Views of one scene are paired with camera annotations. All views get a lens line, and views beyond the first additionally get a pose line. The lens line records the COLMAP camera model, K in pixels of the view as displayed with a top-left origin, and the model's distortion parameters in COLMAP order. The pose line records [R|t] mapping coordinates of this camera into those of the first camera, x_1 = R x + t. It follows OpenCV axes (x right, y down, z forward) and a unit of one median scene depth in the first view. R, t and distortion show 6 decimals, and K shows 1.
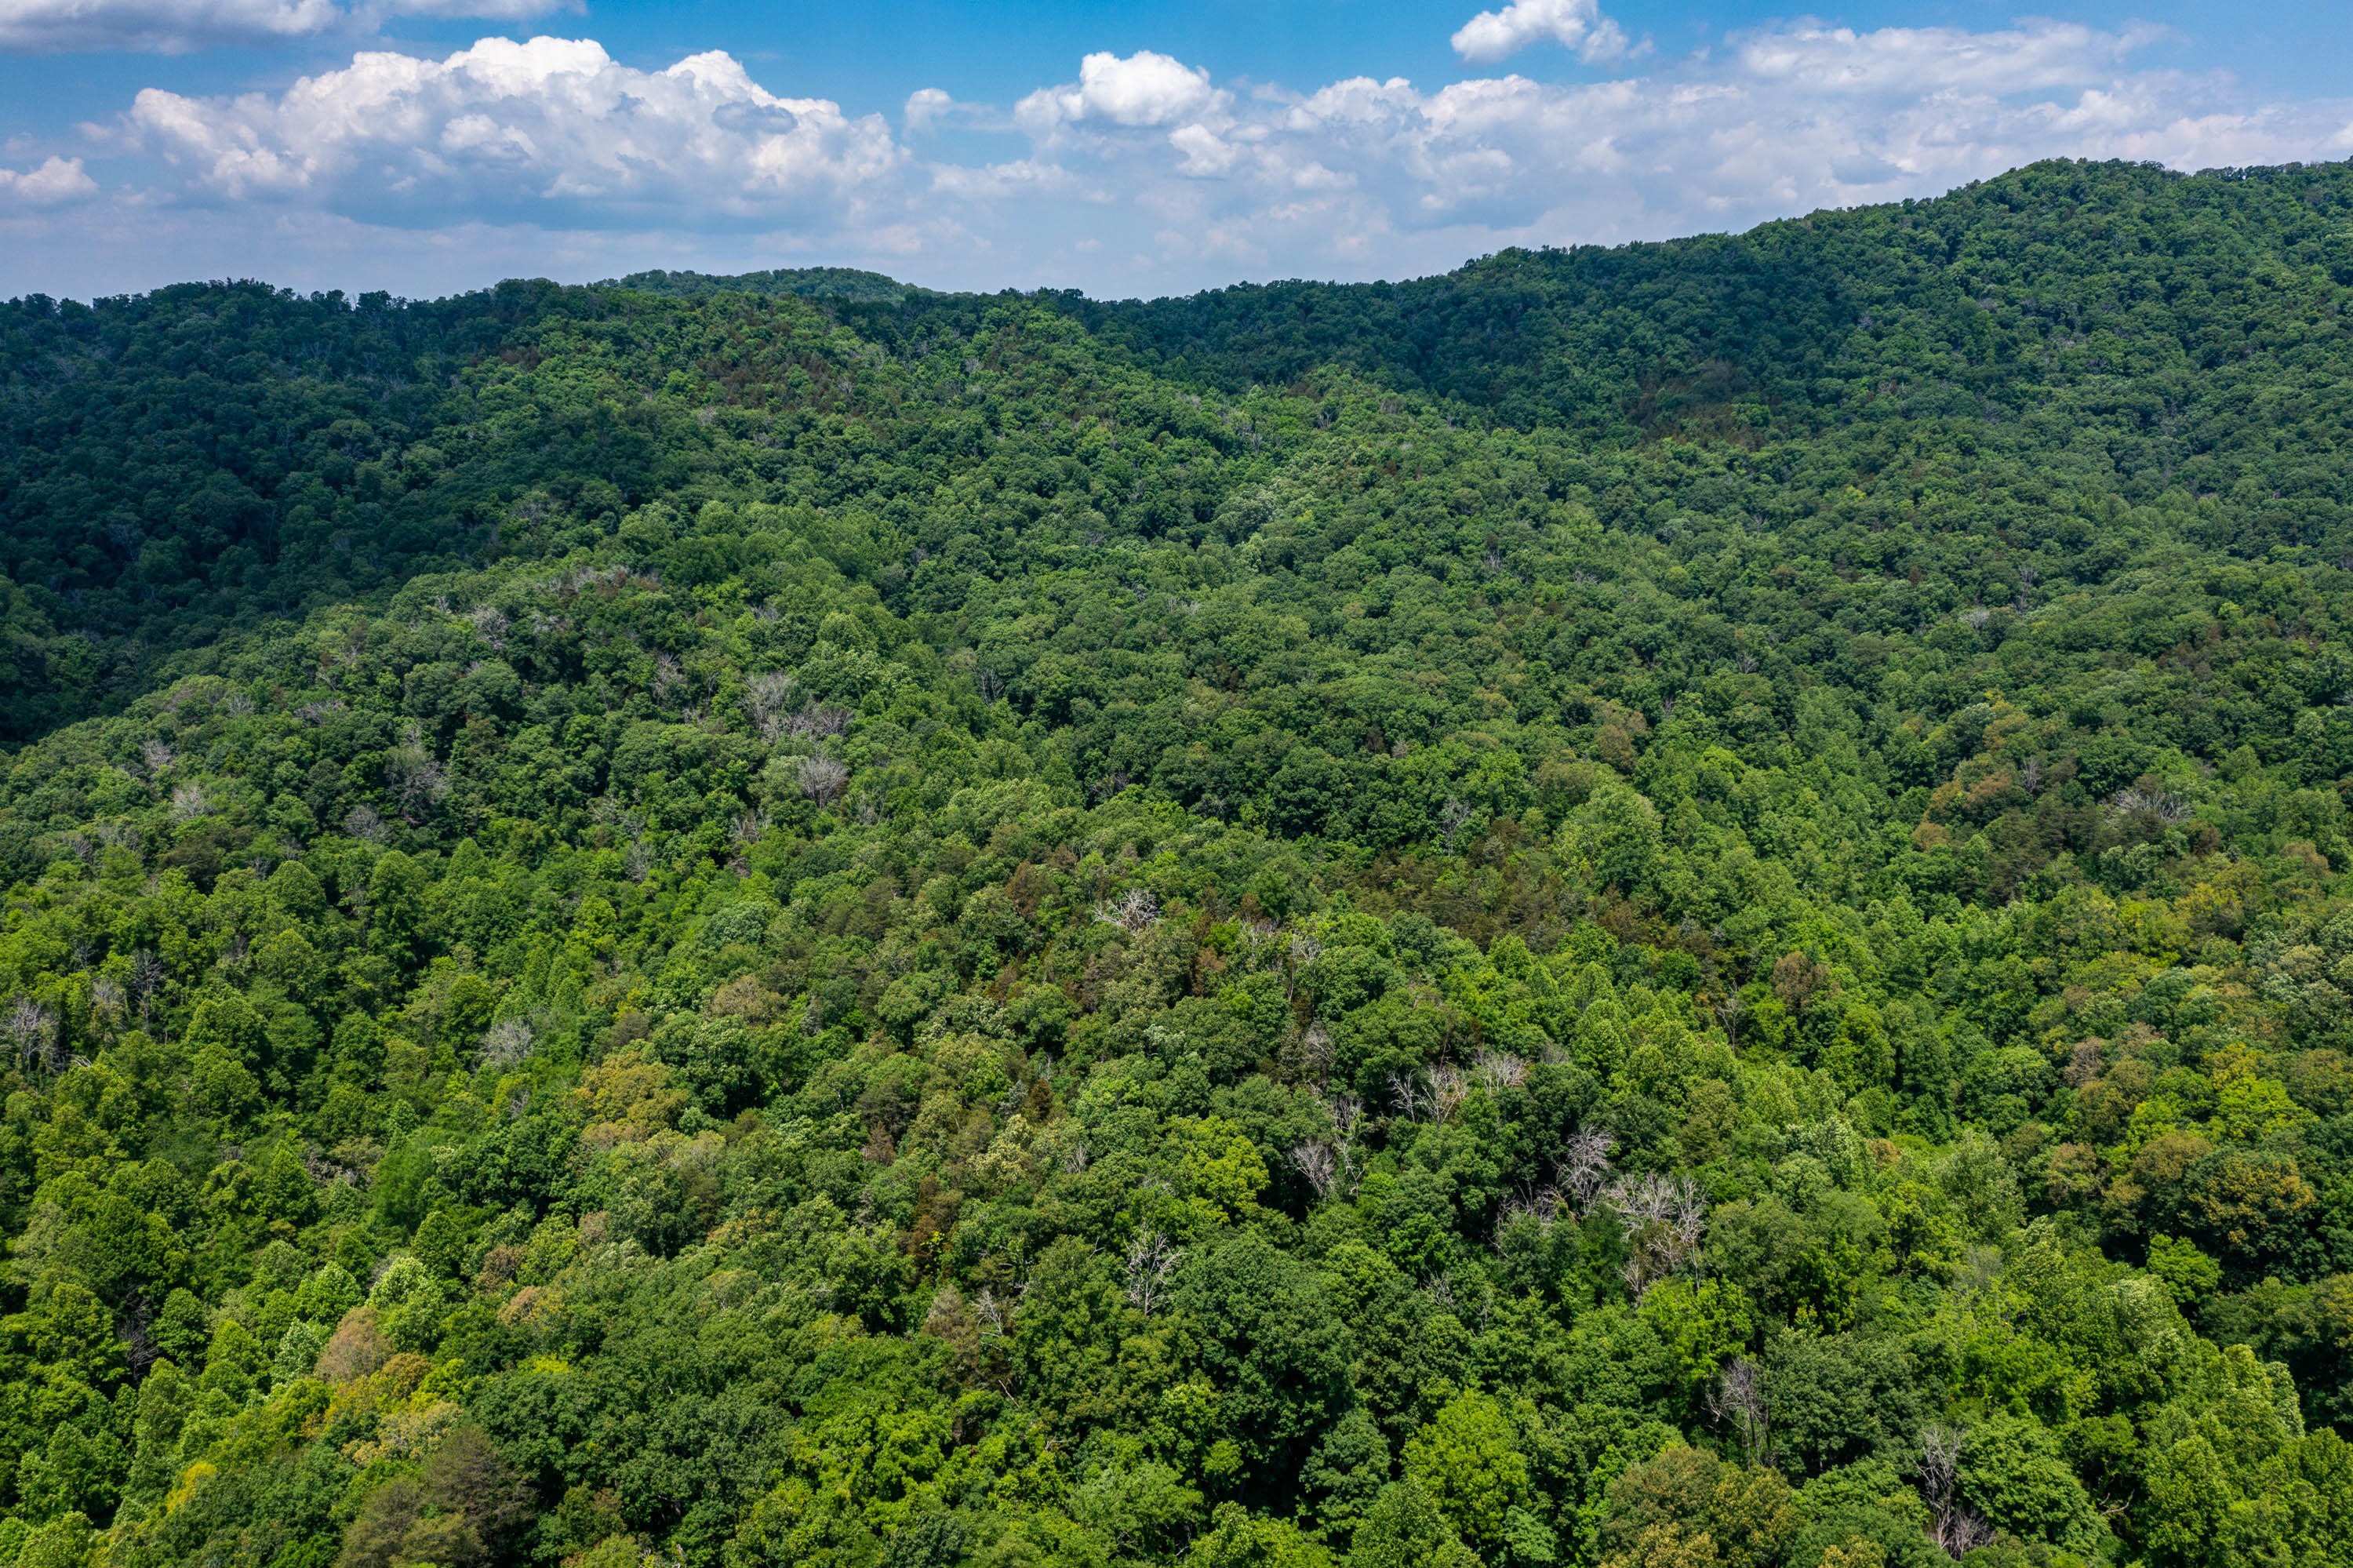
lens RADIAL K [[1847.6, 0, 1176.5], [0, 1847.6, 784.0], [0, 0, 1]] dist [0.010138, 0.012577]
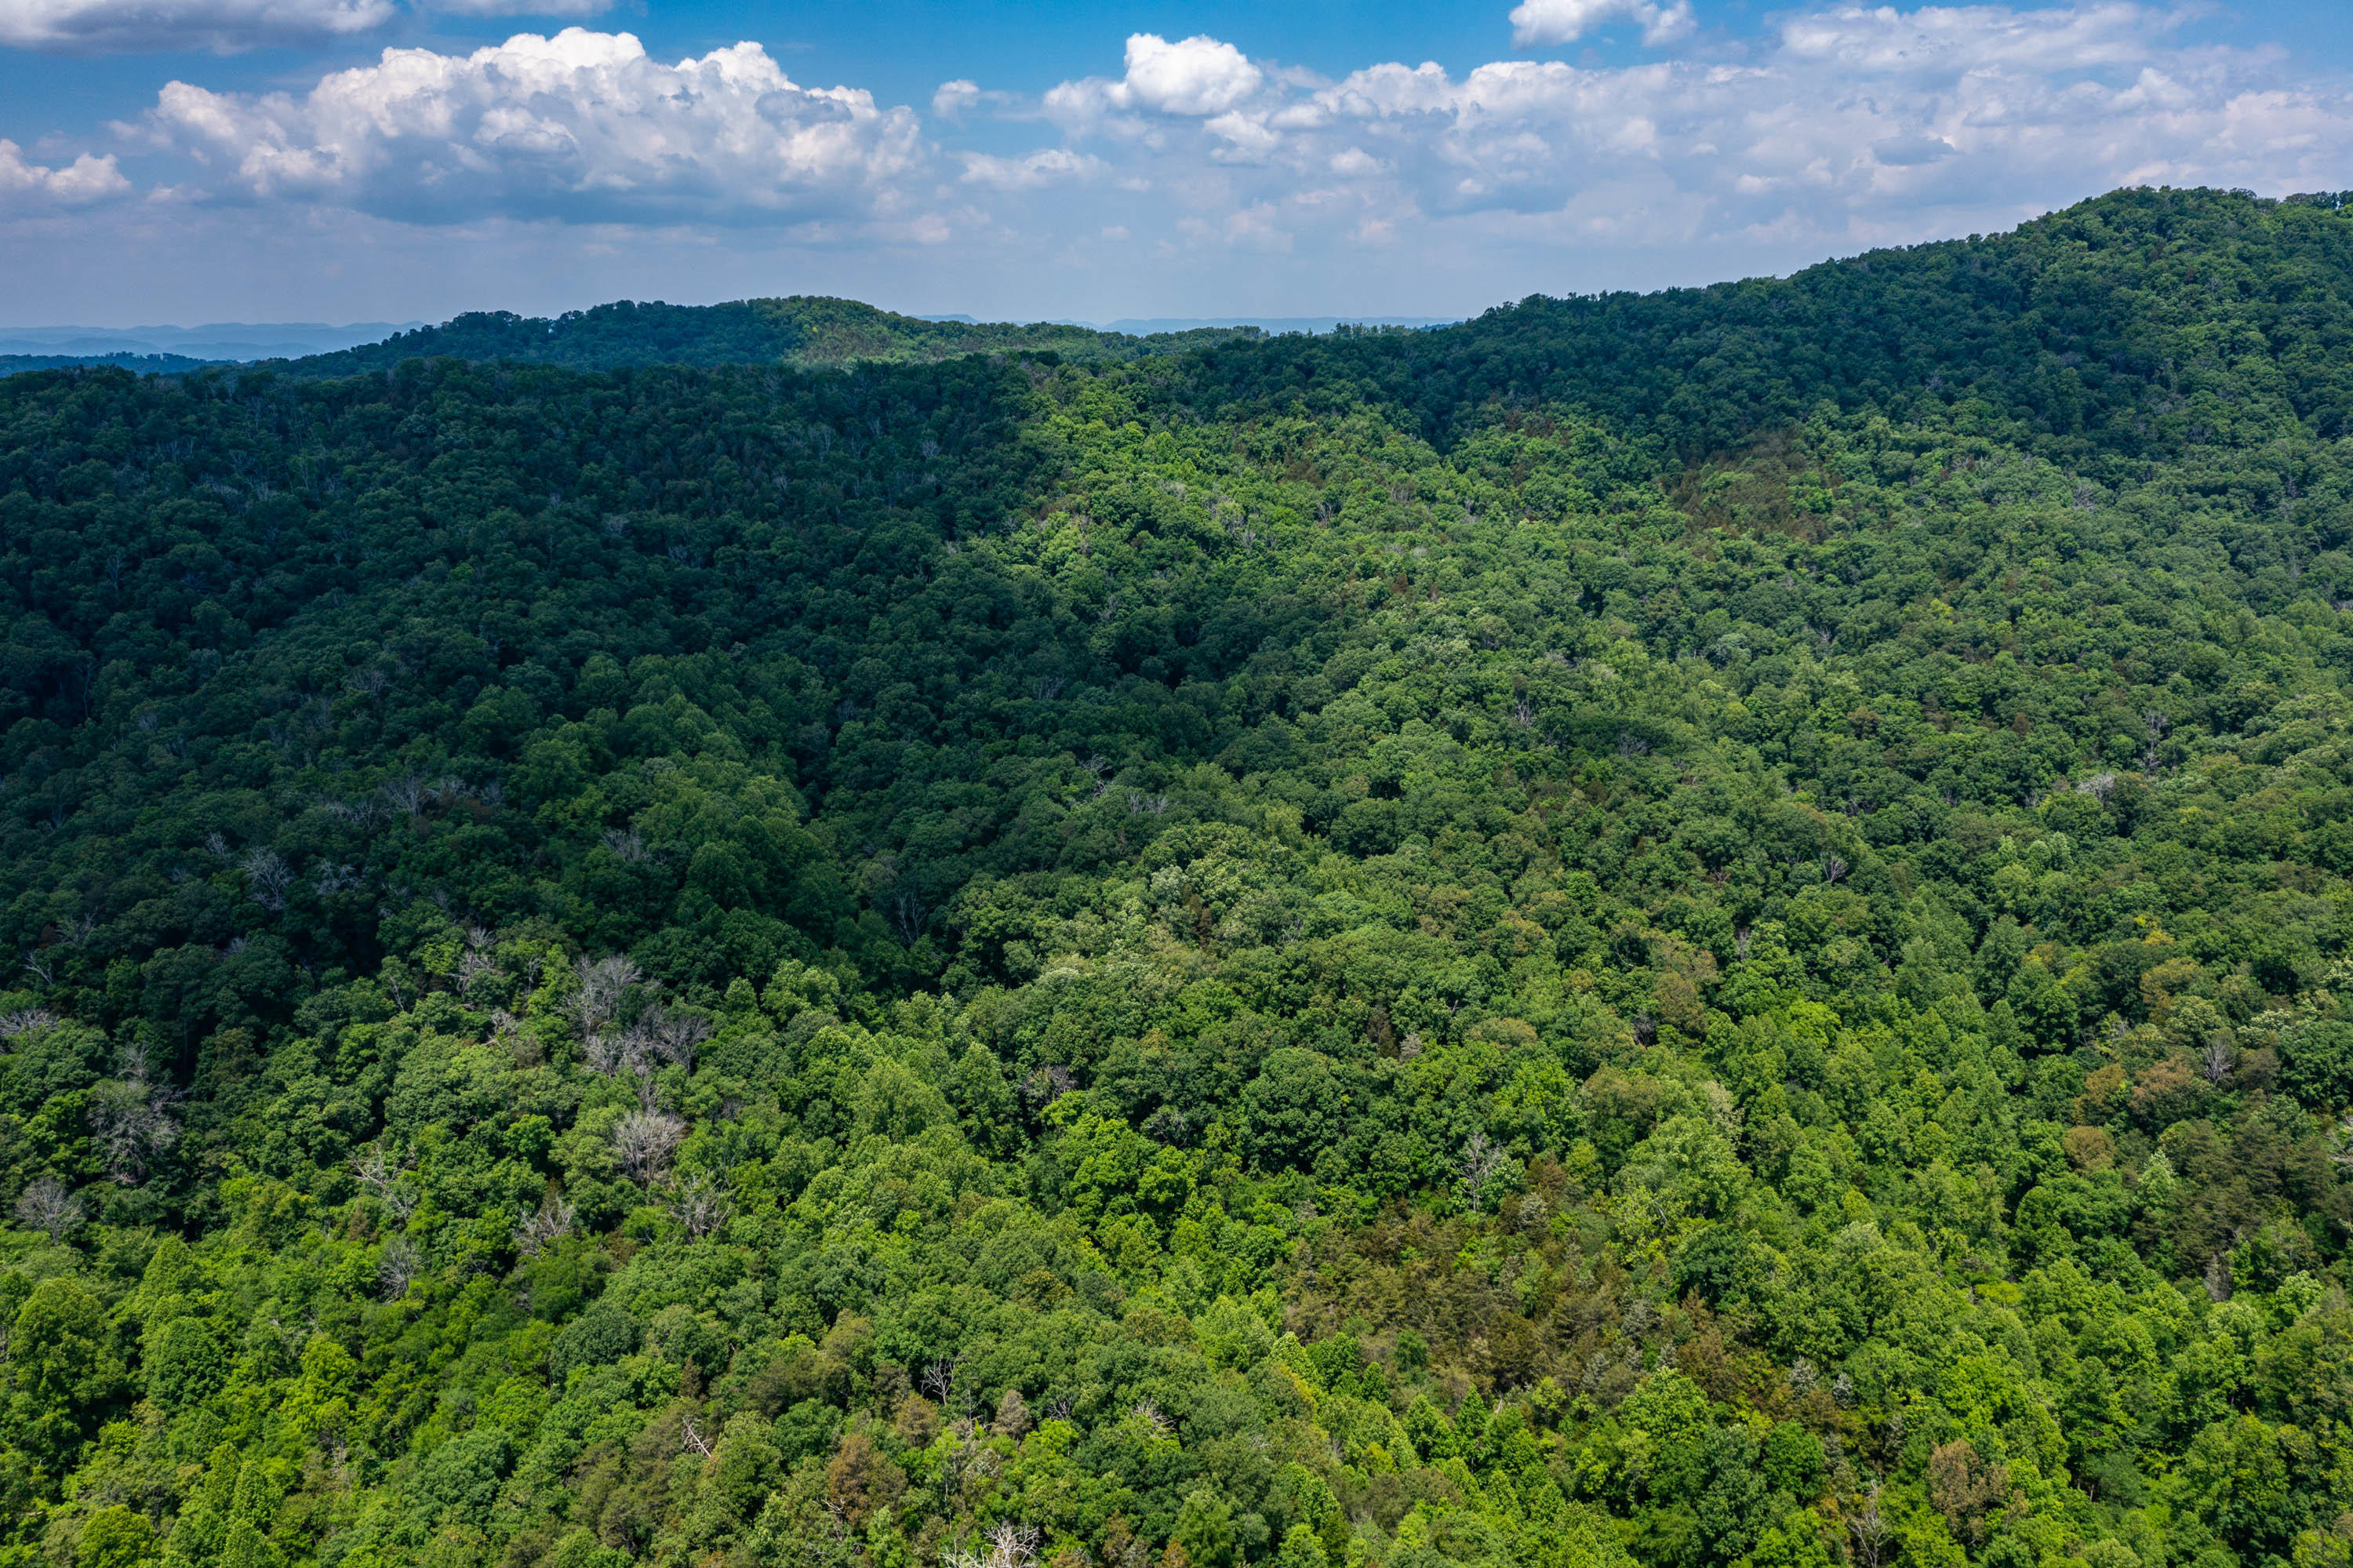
lens RADIAL K [[1853.9, 0, 1173.6], [0, 1853.9, 775.1], [0, 0, 1]] dist [0.007748, 0.018177]
pose [[0.999925, -0.006085, -0.010636, 0.021687], [0.006102, 0.999980, 0.001583, -0.099646], [0.010626, -0.001648, 0.999942, 0.156473]]
